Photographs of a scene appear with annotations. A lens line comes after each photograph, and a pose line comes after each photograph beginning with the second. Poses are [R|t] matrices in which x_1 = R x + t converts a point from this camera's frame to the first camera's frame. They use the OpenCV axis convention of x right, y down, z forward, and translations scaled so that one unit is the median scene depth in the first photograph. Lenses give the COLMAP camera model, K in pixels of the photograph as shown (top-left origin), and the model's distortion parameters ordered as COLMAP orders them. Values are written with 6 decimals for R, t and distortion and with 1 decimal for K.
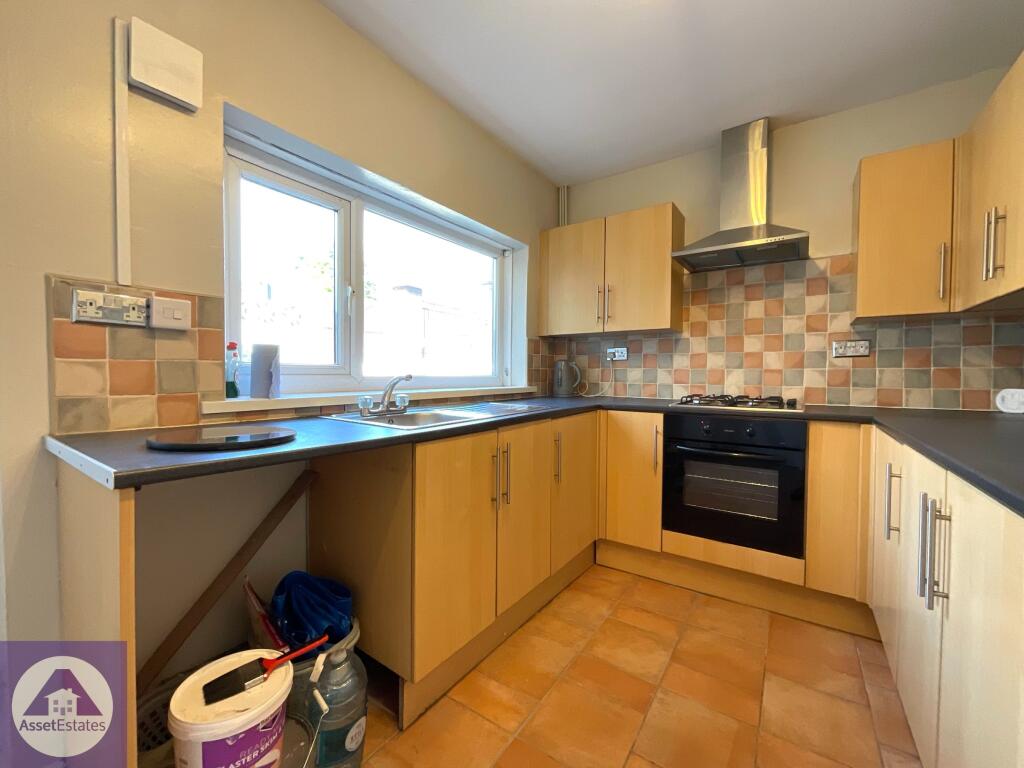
lens RADIAL K [[414.9, 0, 507.6], [0, 414.9, 382.8], [0, 0, 1]] dist [-0.002299, -0.000001]
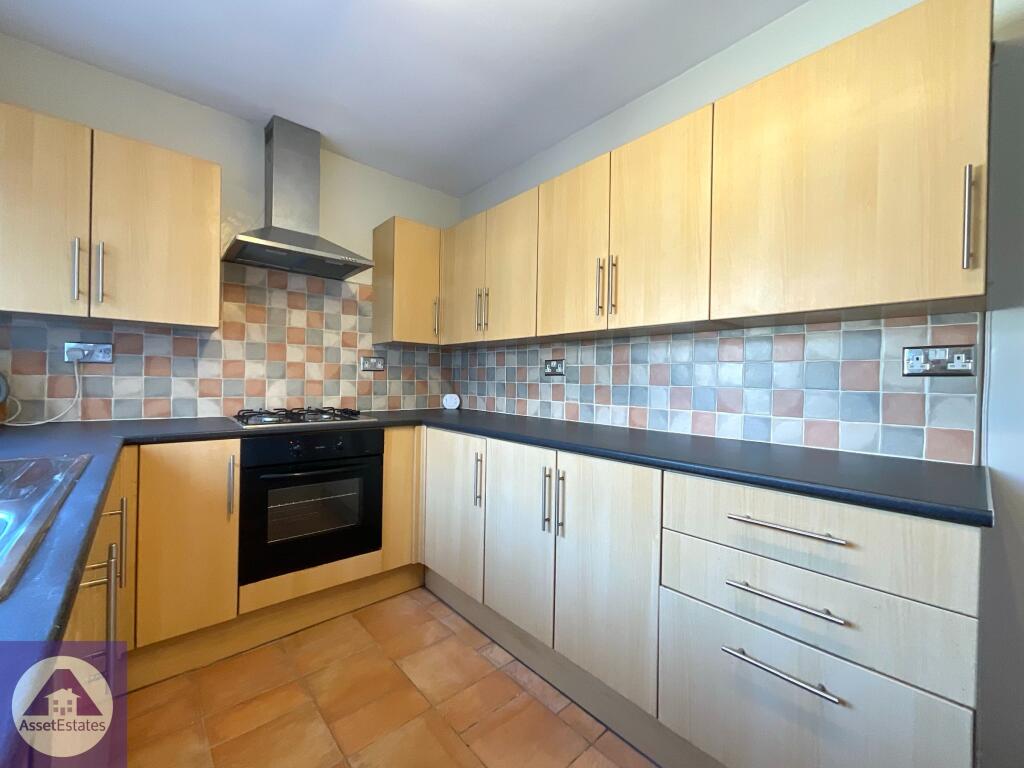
lens RADIAL K [[414.9, 0, 511.2], [0, 414.9, 382.6], [0, 0, 1]] dist [-0.002299, -0.000001]
pose [[0.228600, -0.008736, 0.973481, -0.268529], [0.004956, 0.999957, 0.007809, -0.035339], [-0.973508, 0.003040, 0.228633, 0.325907]]
